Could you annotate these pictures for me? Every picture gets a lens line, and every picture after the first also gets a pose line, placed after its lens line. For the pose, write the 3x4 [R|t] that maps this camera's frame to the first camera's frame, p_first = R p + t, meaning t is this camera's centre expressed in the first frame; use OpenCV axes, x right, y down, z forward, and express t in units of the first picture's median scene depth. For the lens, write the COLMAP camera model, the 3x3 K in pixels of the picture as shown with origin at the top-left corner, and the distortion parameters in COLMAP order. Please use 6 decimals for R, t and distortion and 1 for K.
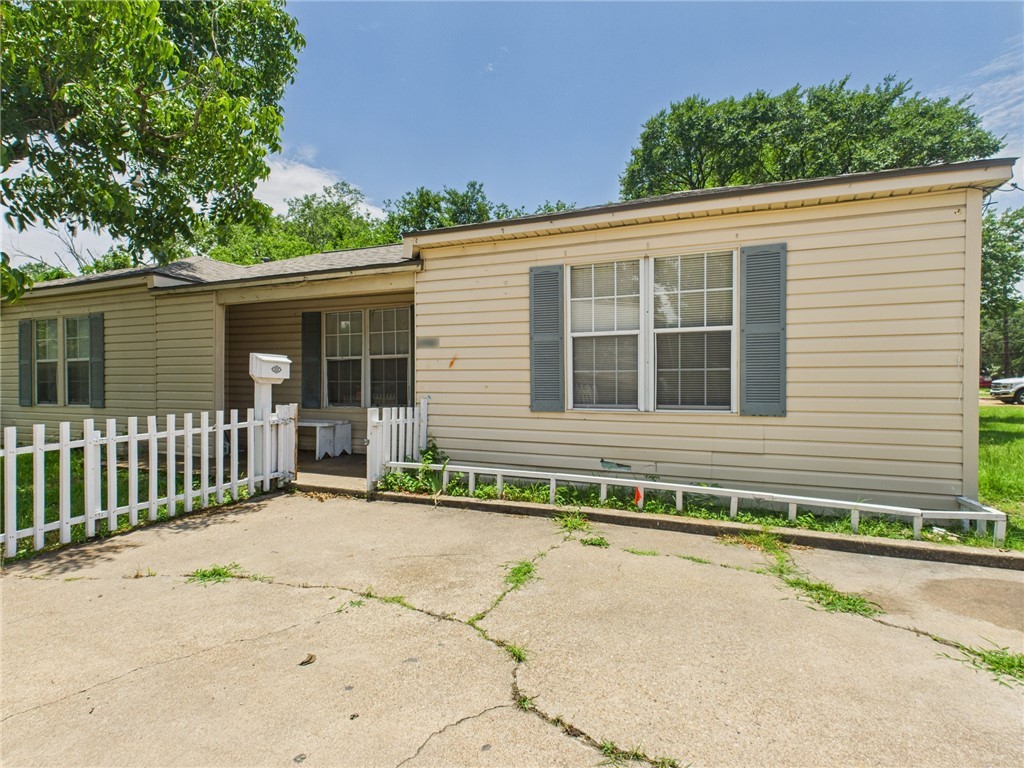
lens RADIAL K [[546.0, 0, 510.6], [0, 546.0, 390.7], [0, 0, 1]] dist [0.001477, 0.000484]
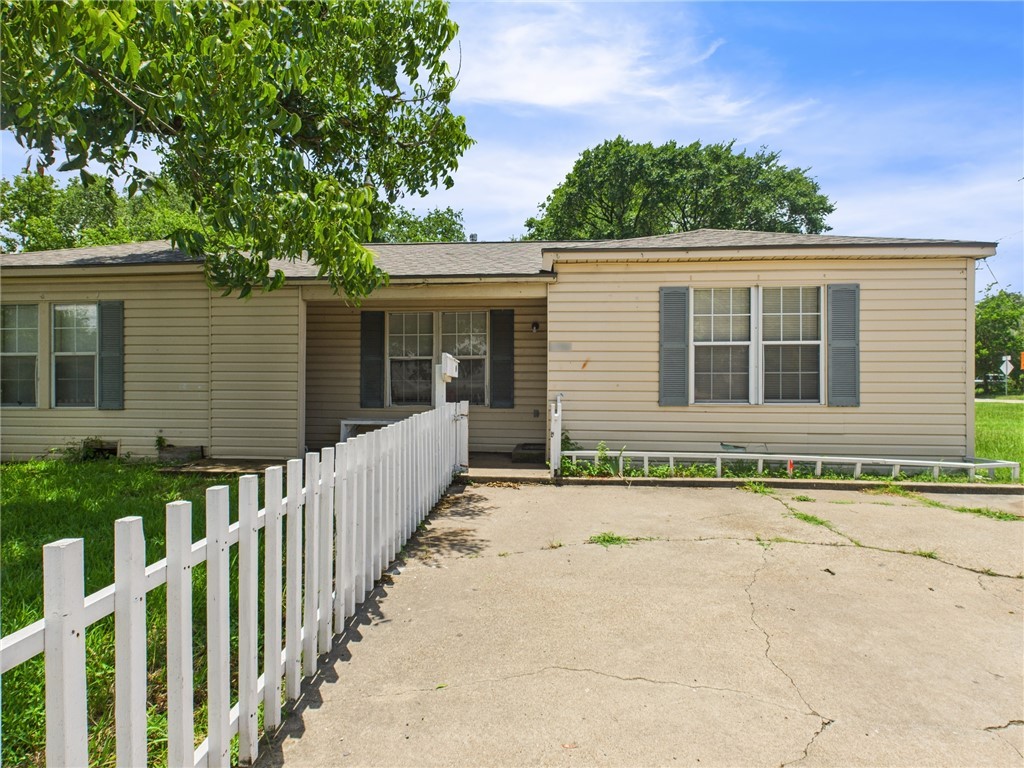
lens RADIAL K [[546.0, 0, 510.6], [0, 546.0, 390.7], [0, 0, 1]] dist [0.001477, 0.000484]
pose [[0.946575, -0.000809, 0.322482, -0.682604], [0.001839, 0.999994, -0.002891, 0.007233], [-0.322478, 0.003330, 0.946571, -0.039079]]
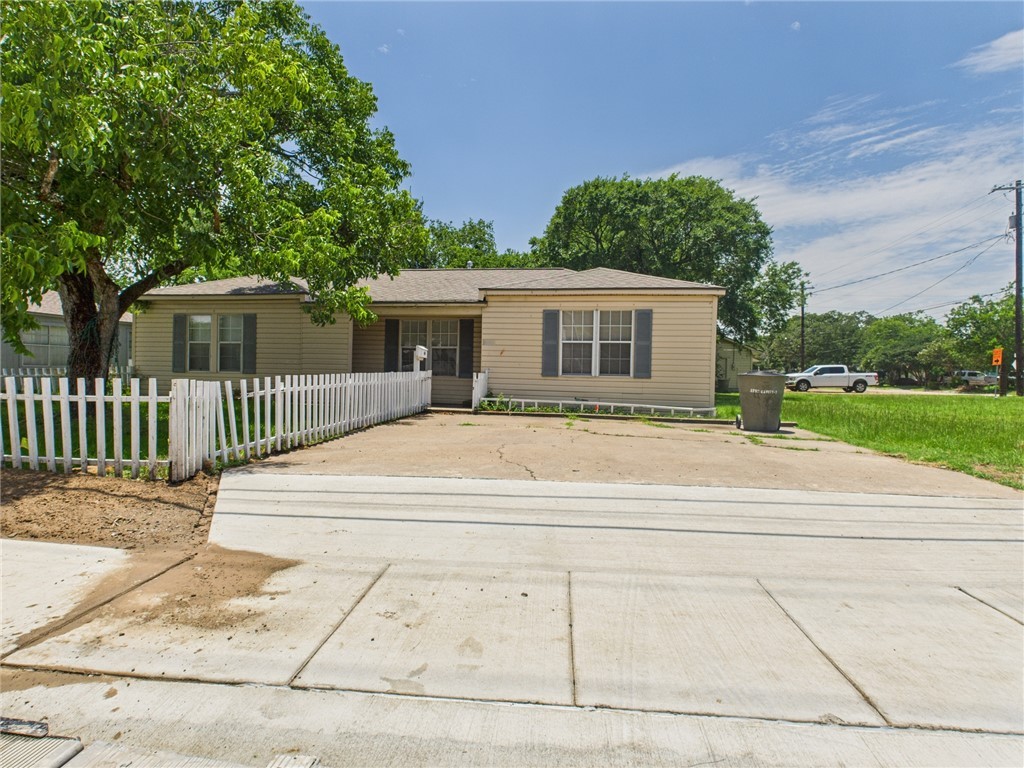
lens RADIAL K [[556.4, 0, 512.0], [0, 556.4, 384.0], [0, 0, 1]] dist [-0.000562, -0.000316]
pose [[0.974815, 0.017666, 0.222314, -0.582573], [-0.019166, 0.999806, 0.004594, 0.061804], [-0.222190, -0.008739, 0.974964, -1.148280]]
